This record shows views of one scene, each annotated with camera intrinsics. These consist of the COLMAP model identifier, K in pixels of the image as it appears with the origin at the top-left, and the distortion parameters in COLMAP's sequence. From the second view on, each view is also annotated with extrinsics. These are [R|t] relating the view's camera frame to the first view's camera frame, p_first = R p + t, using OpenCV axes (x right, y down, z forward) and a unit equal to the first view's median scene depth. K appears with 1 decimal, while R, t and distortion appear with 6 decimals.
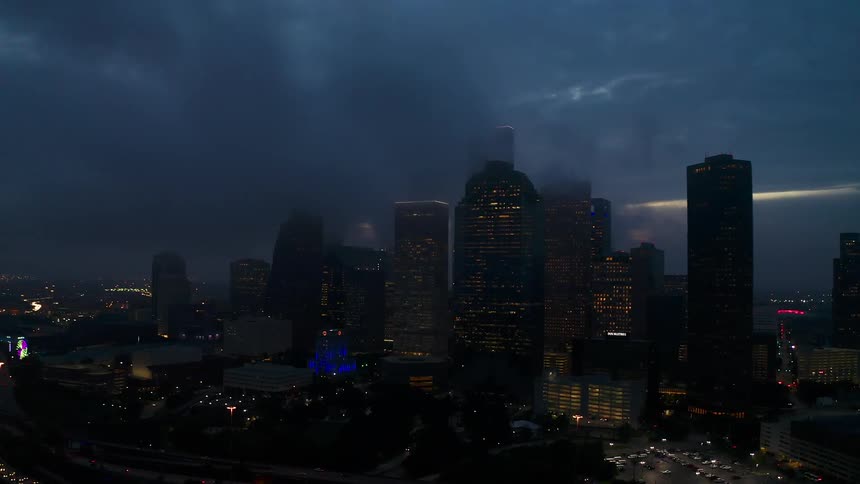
lens RADIAL K [[696.8, 0, 430.0], [0, 696.8, 242.0], [0, 0, 1]] dist [-0.189653, 0.011899]
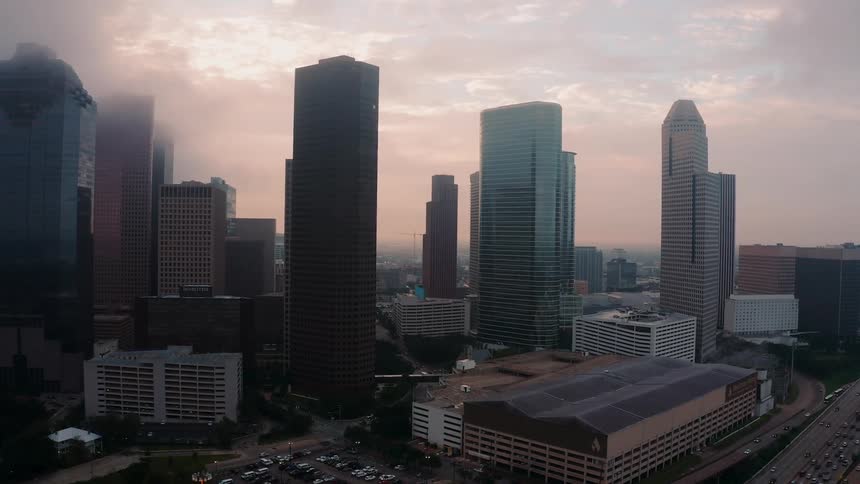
lens RADIAL K [[683.8, 0, 430.0], [0, 683.8, 242.0], [0, 0, 1]] dist [-0.185996, 0.008648]
pose [[0.794796, -0.007066, 0.606836, 0.034052], [-0.034890, 0.997746, 0.057316, 0.030856], [-0.605873, -0.066727, 0.792758, 0.258345]]
